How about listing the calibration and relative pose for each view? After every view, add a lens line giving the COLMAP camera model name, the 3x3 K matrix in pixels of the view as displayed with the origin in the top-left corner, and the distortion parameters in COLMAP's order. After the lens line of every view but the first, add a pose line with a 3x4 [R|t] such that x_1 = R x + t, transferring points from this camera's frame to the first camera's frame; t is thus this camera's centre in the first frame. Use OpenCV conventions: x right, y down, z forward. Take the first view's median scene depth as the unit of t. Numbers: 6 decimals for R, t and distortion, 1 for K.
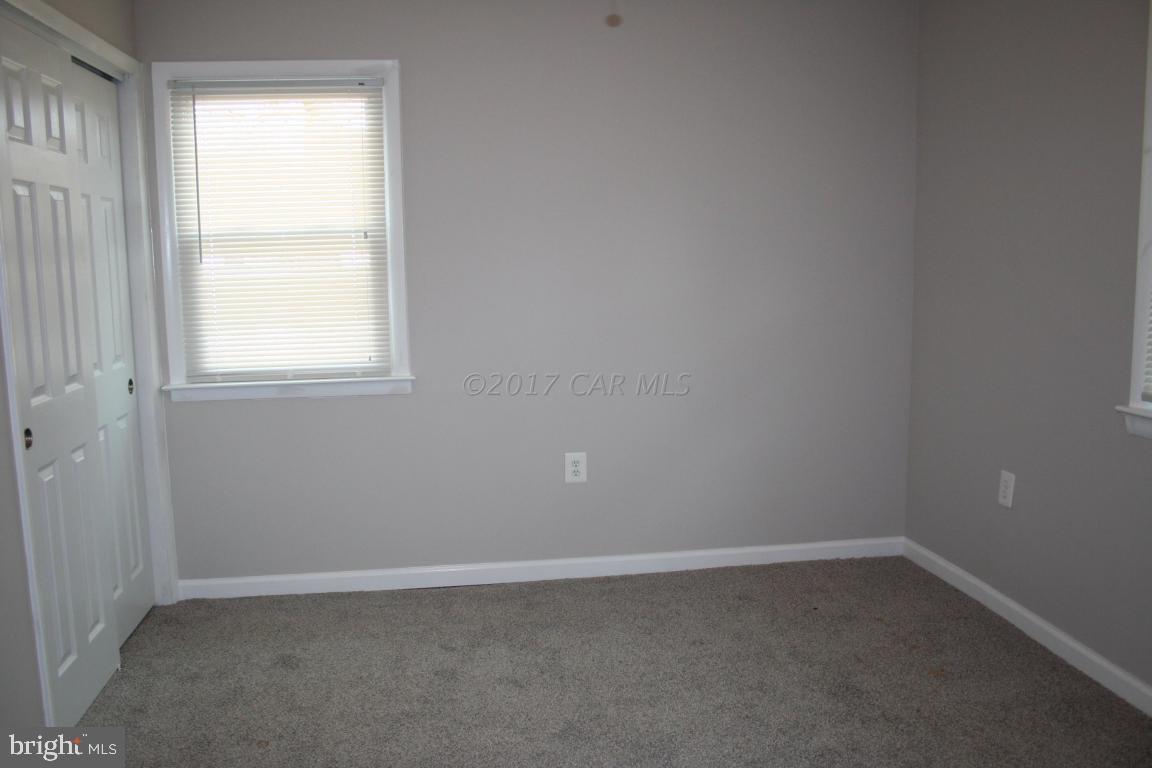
lens RADIAL K [[955.9, 0, 576.0], [0, 955.9, 384.0], [0, 0, 1]] dist [-0.153180, 0.126806]
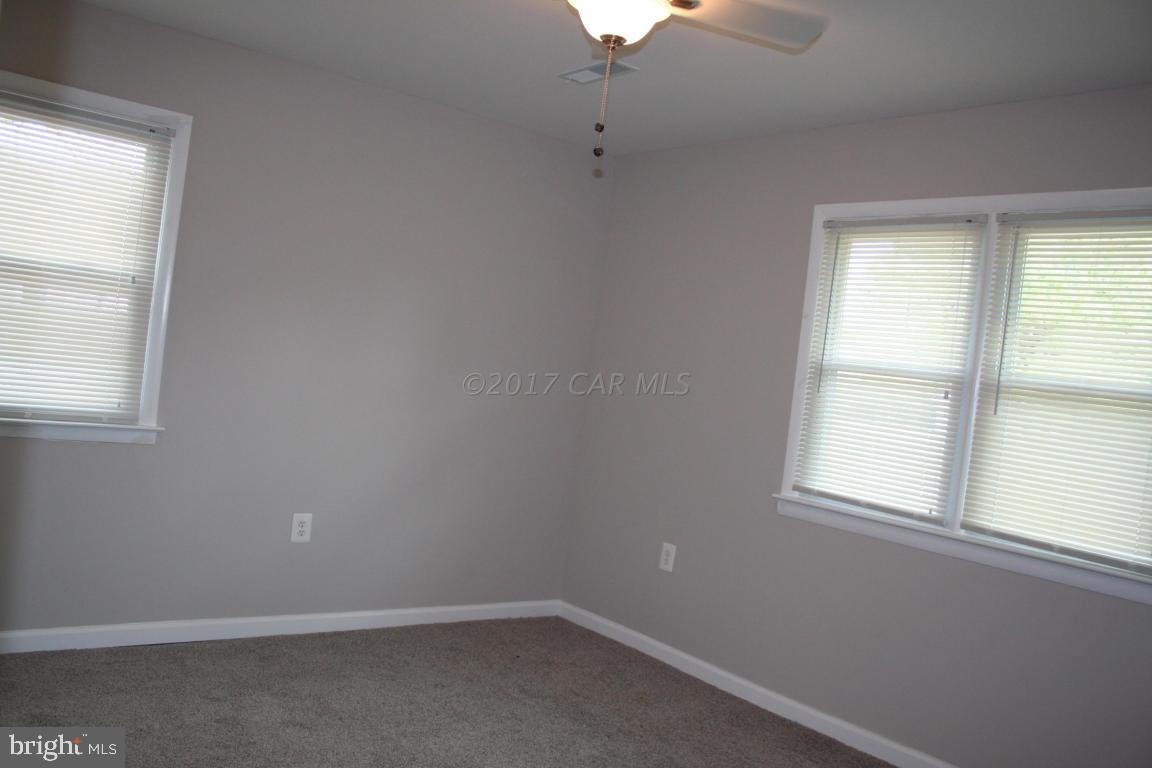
lens RADIAL K [[955.9, 0, 576.0], [0, 955.9, 384.0], [0, 0, 1]] dist [-0.153180, 0.126806]
pose [[0.857936, 0.111583, 0.501494, -0.299443], [-0.063685, 0.991699, -0.111704, 0.028996], [-0.509795, 0.063897, 0.857920, -0.060216]]
